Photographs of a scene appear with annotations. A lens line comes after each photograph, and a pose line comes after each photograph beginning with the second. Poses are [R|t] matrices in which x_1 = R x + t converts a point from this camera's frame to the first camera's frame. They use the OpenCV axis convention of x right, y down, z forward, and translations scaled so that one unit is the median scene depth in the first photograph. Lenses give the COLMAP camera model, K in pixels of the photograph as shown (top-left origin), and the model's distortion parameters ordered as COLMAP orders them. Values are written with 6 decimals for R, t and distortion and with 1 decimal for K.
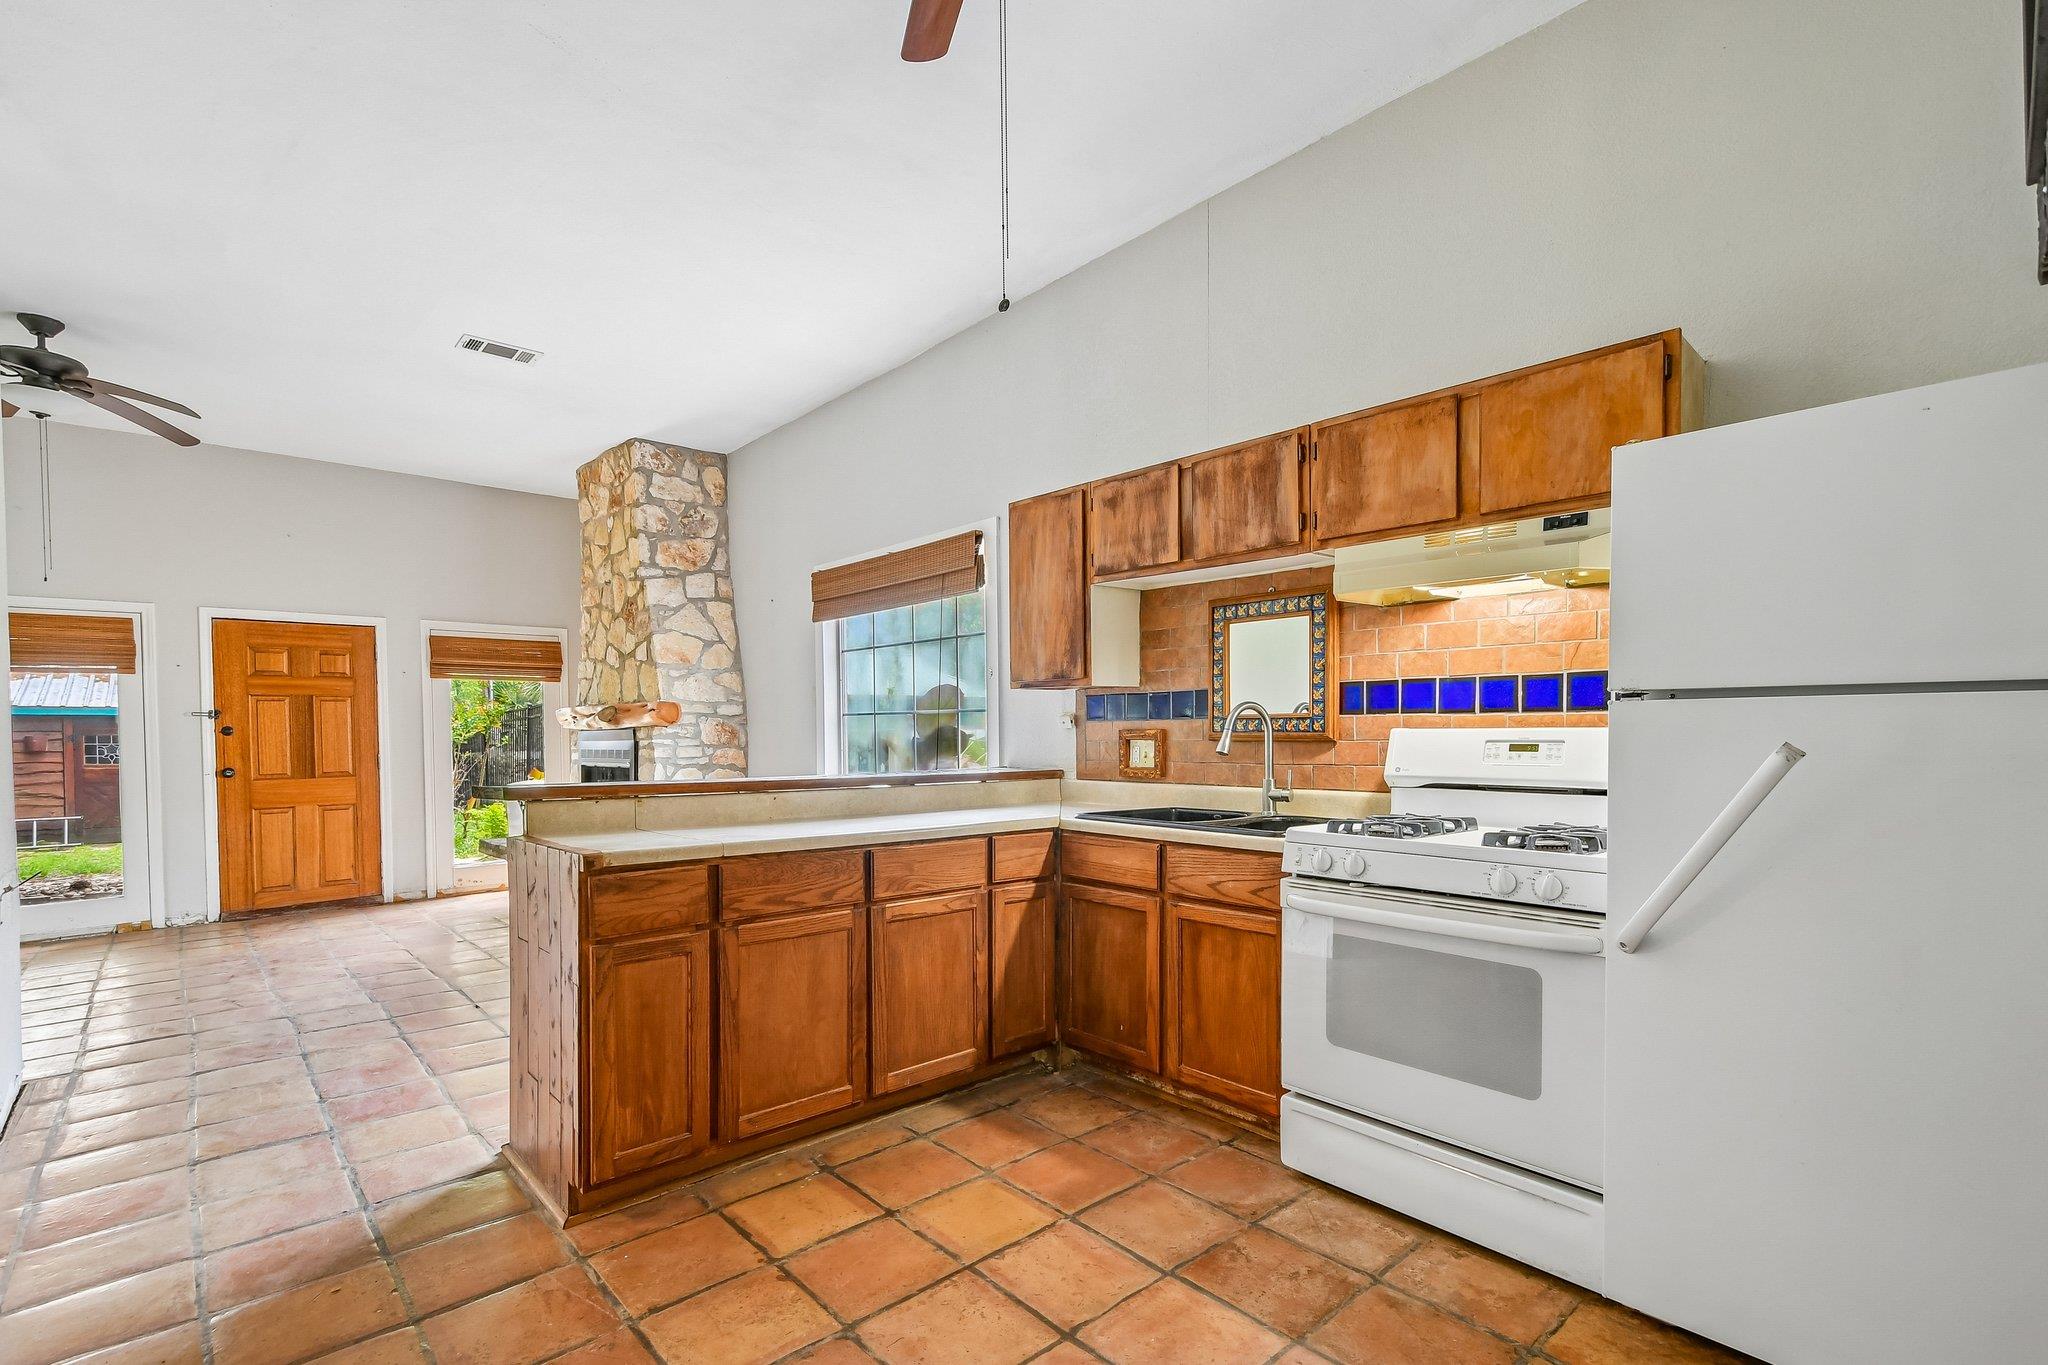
lens RADIAL K [[939.3, 0, 1019.8], [0, 939.3, 738.6], [0, 0, 1]] dist [0.001281, 0.000046]
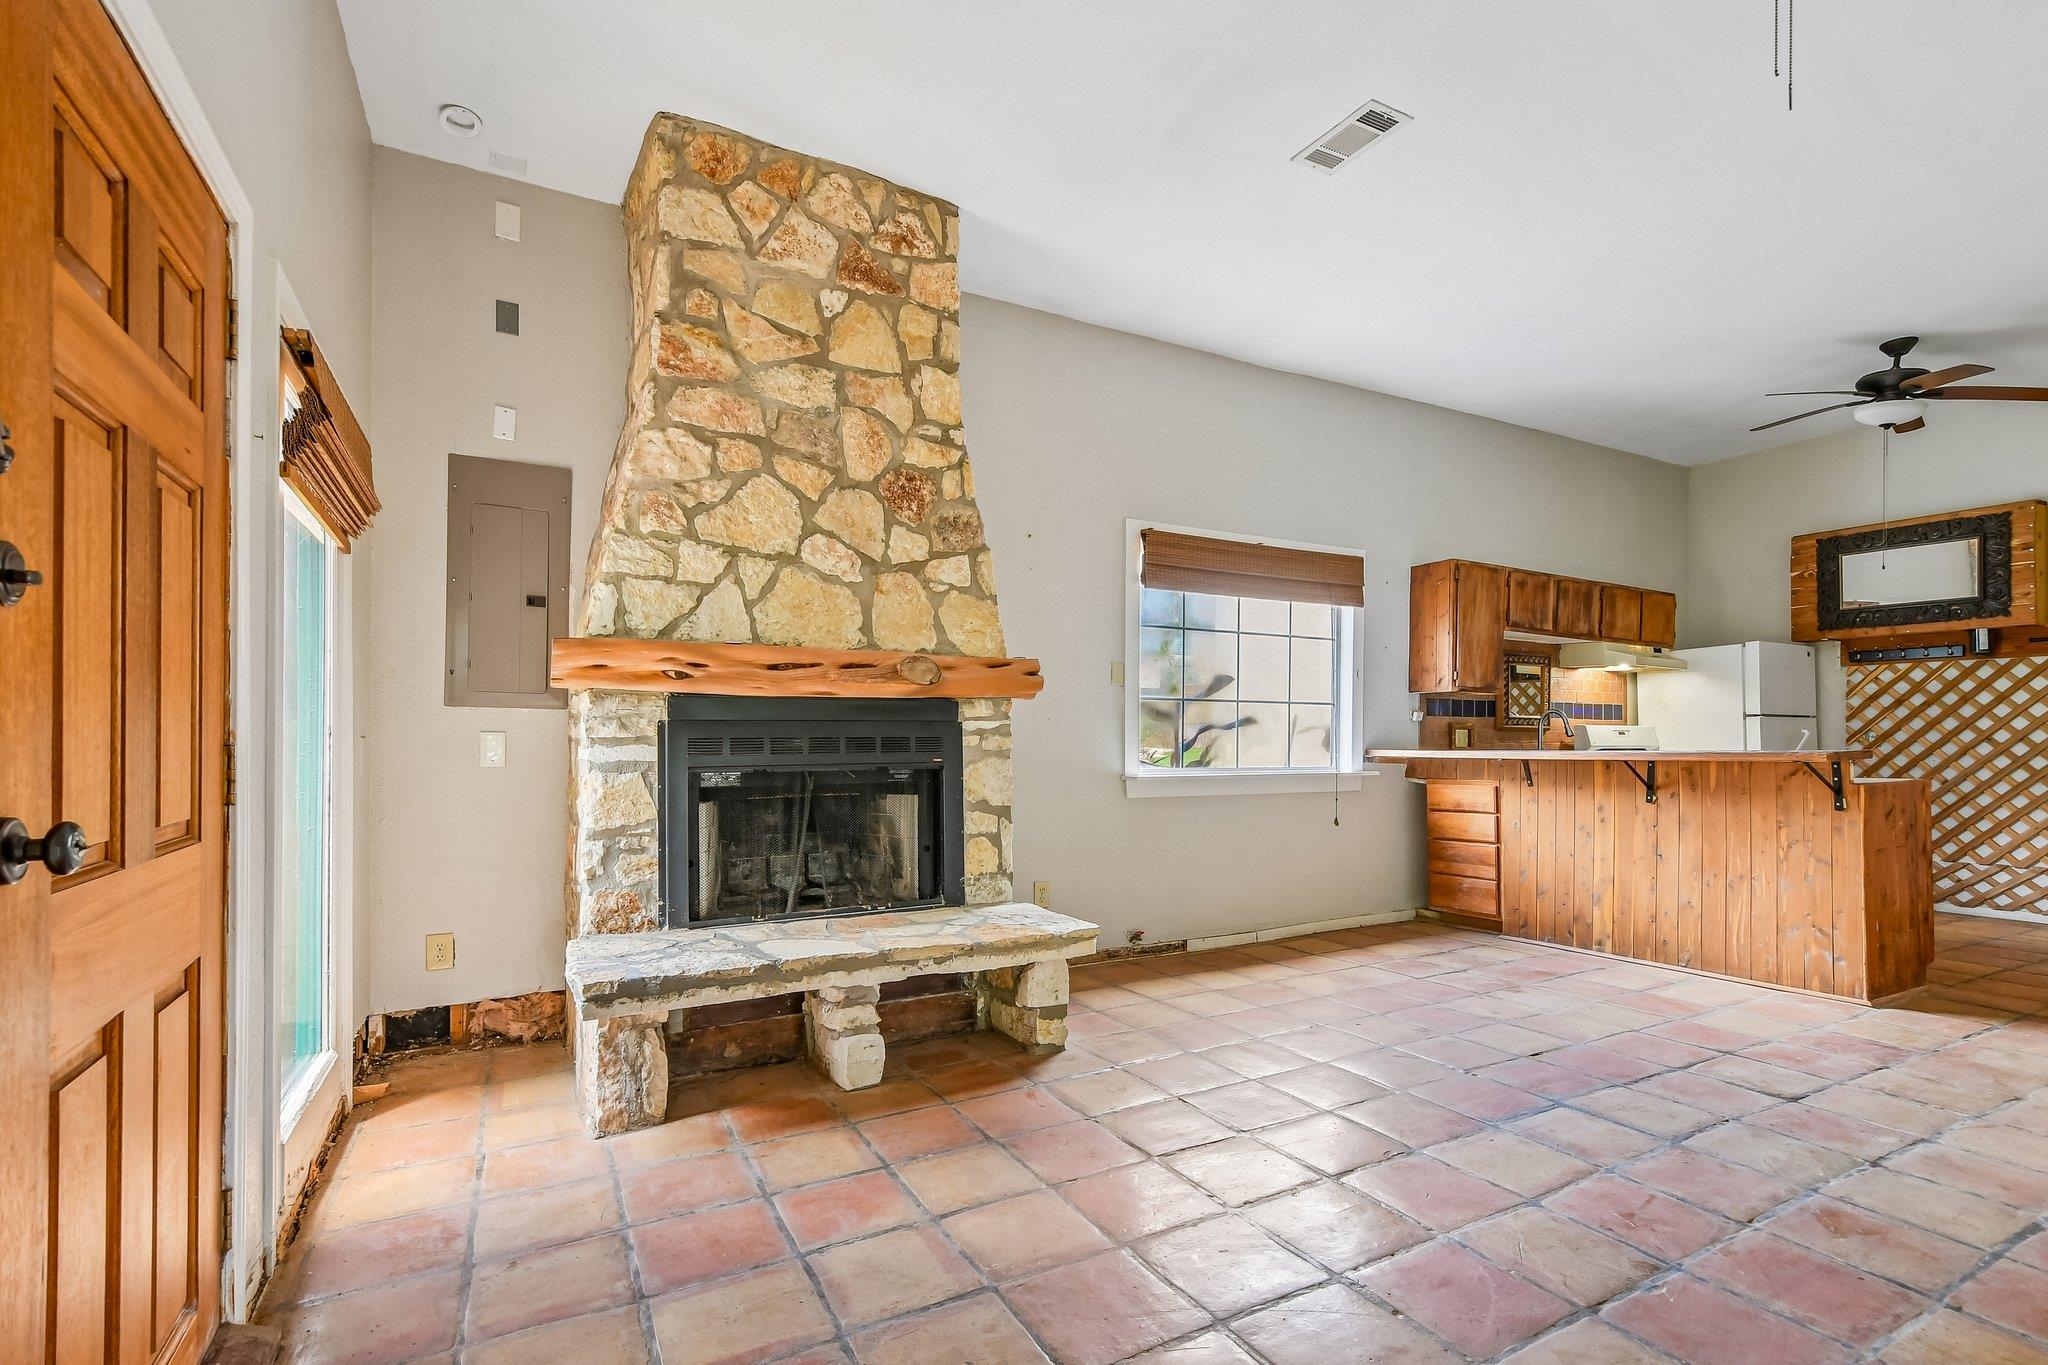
lens RADIAL K [[939.3, 0, 1019.8], [0, 939.3, 738.6], [0, 0, 1]] dist [0.001281, 0.000046]
pose [[0.239503, 0.009985, 0.970844, -1.581385], [0.003244, 0.999933, -0.011084, 0.031936], [-0.970890, 0.005804, 0.239454, 1.346360]]
